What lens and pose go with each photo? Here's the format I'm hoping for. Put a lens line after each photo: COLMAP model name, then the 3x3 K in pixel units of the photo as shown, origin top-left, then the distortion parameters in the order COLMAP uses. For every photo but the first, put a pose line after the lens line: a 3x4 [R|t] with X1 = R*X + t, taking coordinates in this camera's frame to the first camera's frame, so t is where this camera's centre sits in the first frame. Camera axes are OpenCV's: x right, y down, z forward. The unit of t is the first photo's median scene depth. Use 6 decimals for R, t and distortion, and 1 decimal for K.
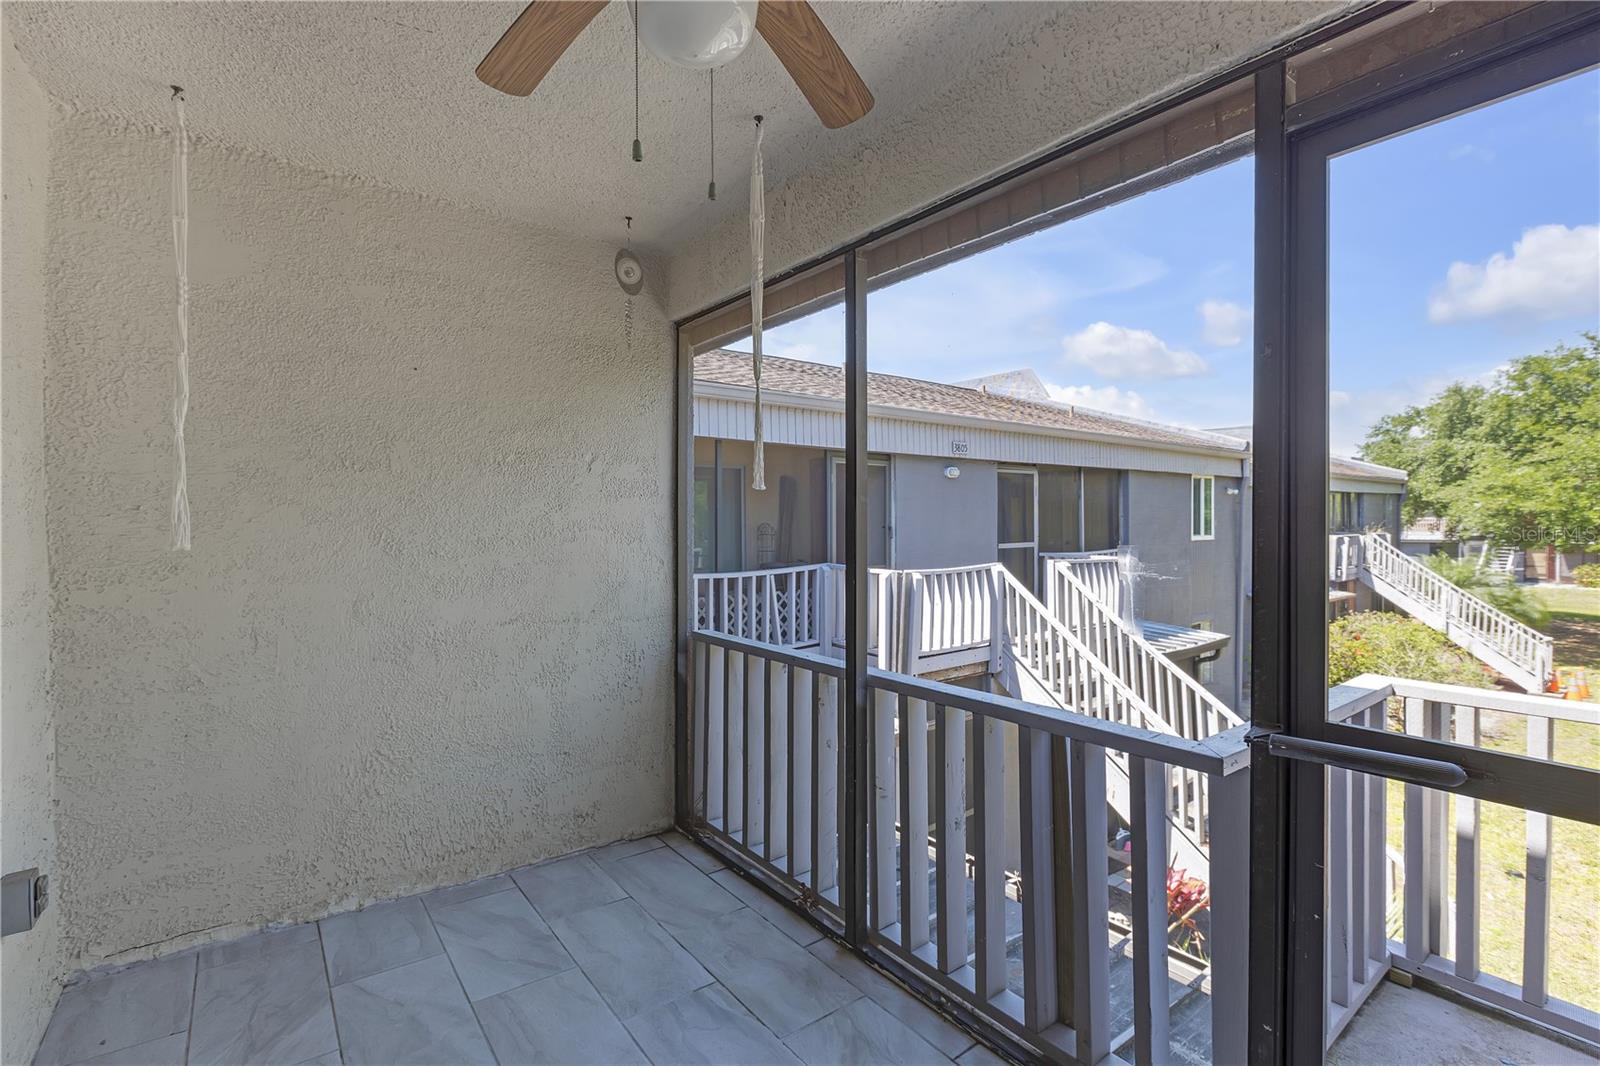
lens RADIAL K [[727.5, 0, 809.0], [0, 727.5, 524.6], [0, 0, 1]] dist [-0.000250, 0.001996]
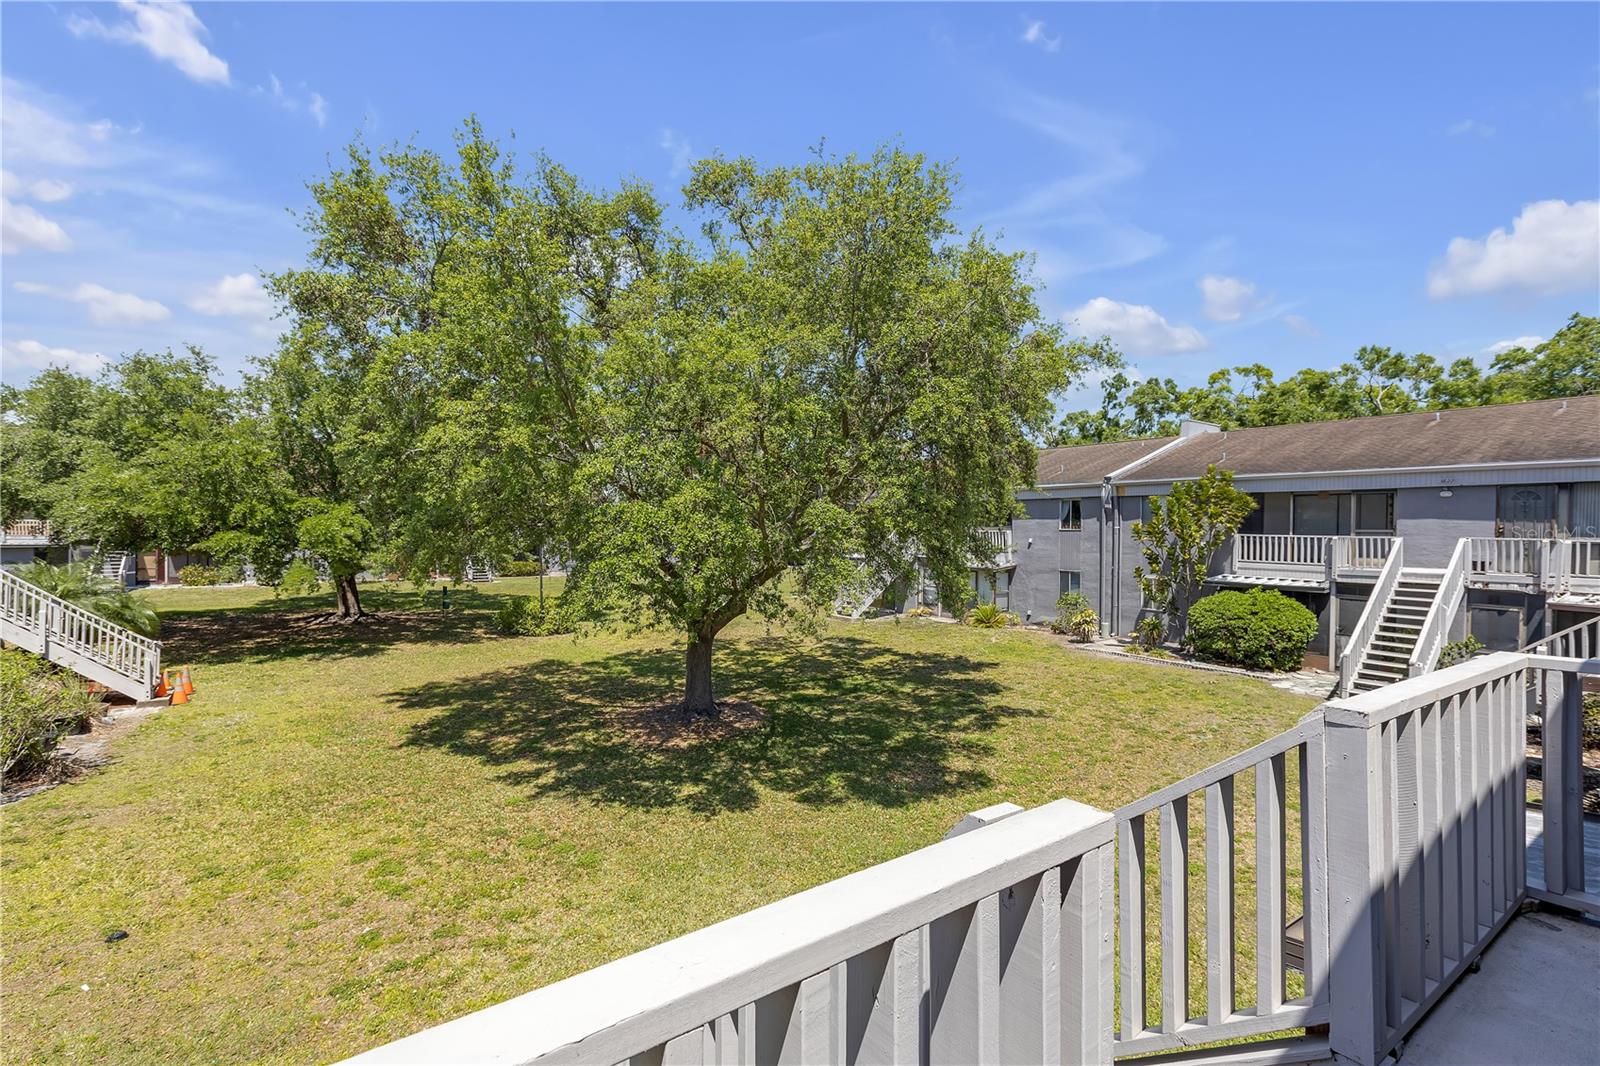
lens RADIAL K [[727.5, 0, 768.3], [0, 727.5, 546.5], [0, 0, 1]] dist [-0.000250, 0.001996]
pose [[0.083441, -0.019722, 0.996318, 0.090591], [-0.005635, 0.999779, 0.020262, 0.000517], [-0.996497, -0.007305, 0.083311, 0.080503]]
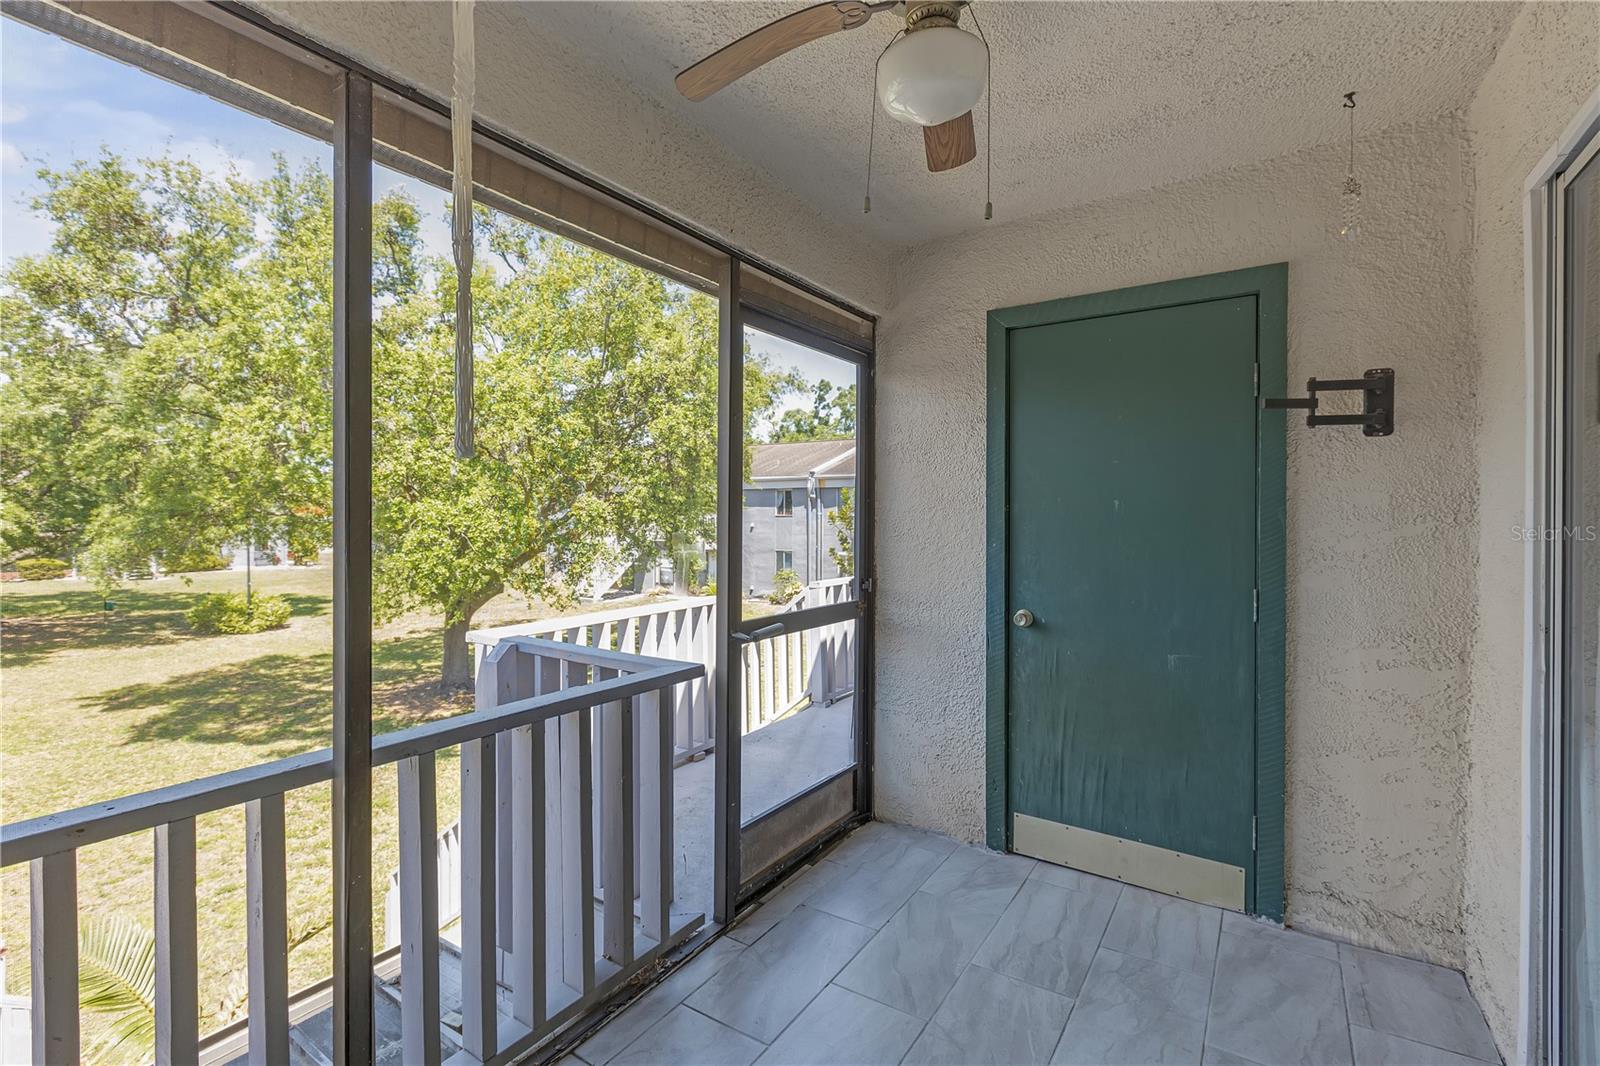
lens RADIAL K [[727.5, 0, 795.7], [0, 727.5, 529.0], [0, 0, 1]] dist [-0.000250, 0.001996]
pose [[-0.308901, -0.013414, 0.951000, -0.083038], [0.000364, 0.999899, 0.014222, -0.000055], [-0.951094, 0.004739, -0.308865, 0.107000]]
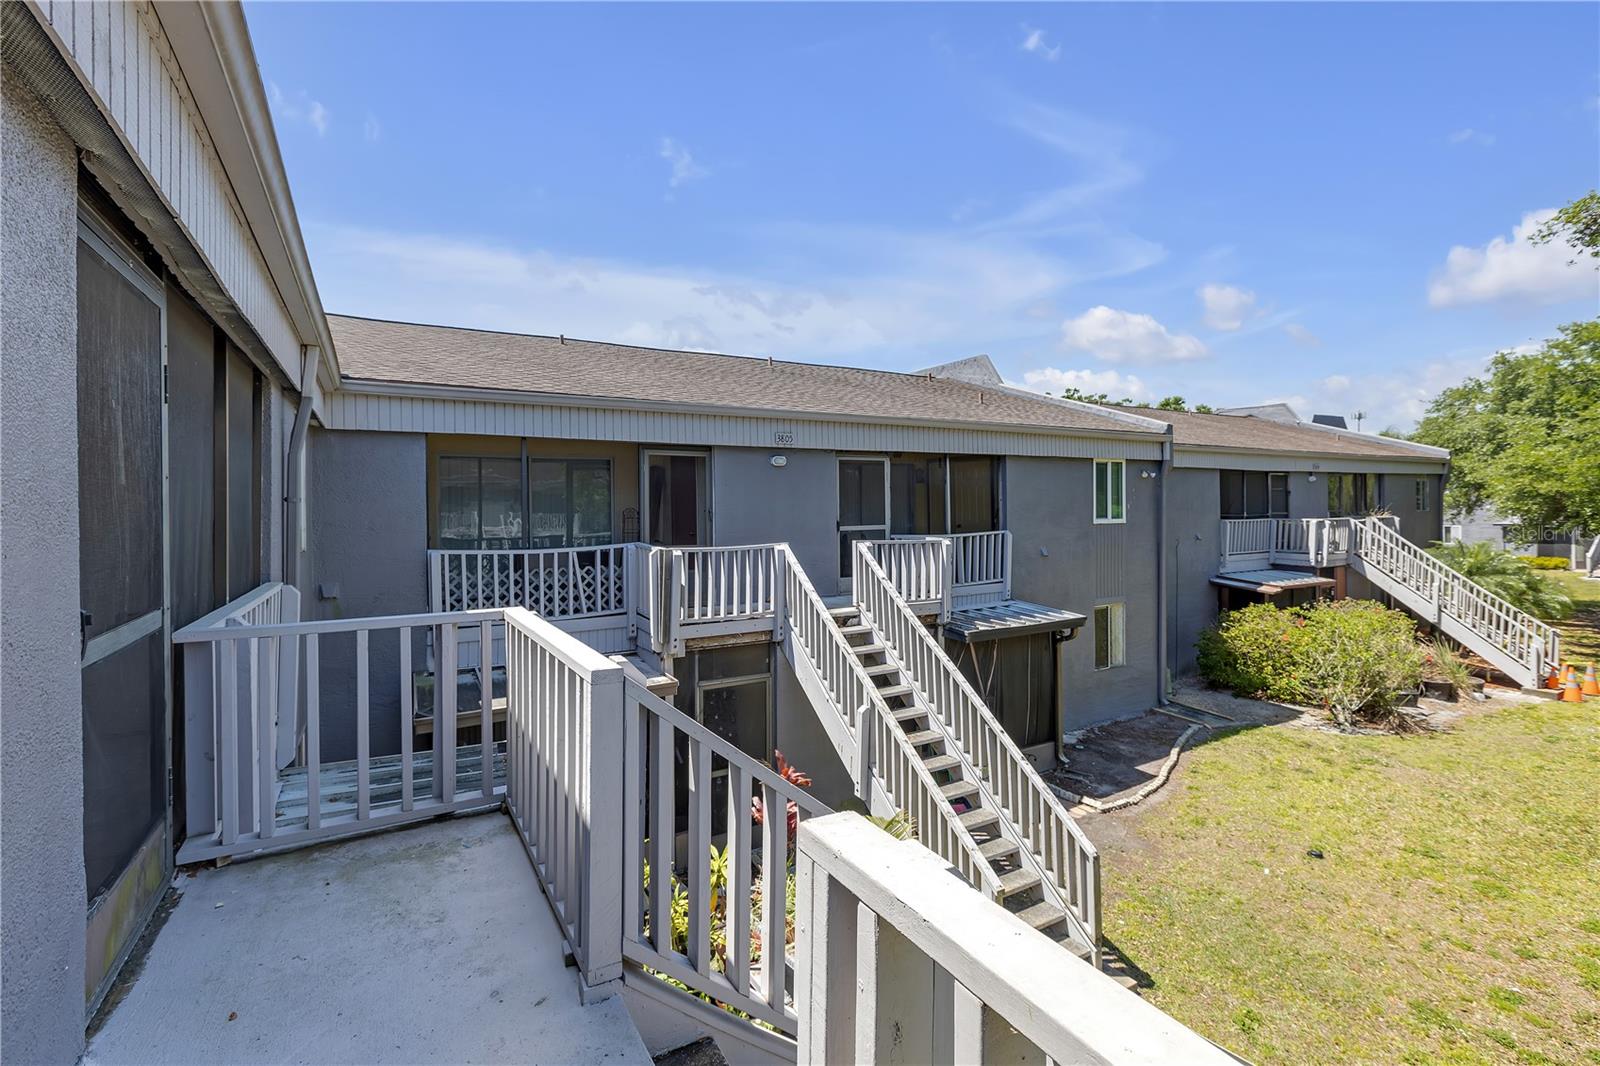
lens RADIAL K [[727.5, 0, 807.4], [0, 727.5, 504.3], [0, 0, 1]] dist [-0.000250, 0.001996]
pose [[0.989340, -0.007292, -0.145441, 0.197924], [0.005508, 0.999905, -0.012666, 0.003753], [0.145520, 0.011730, 0.989286, -0.041060]]
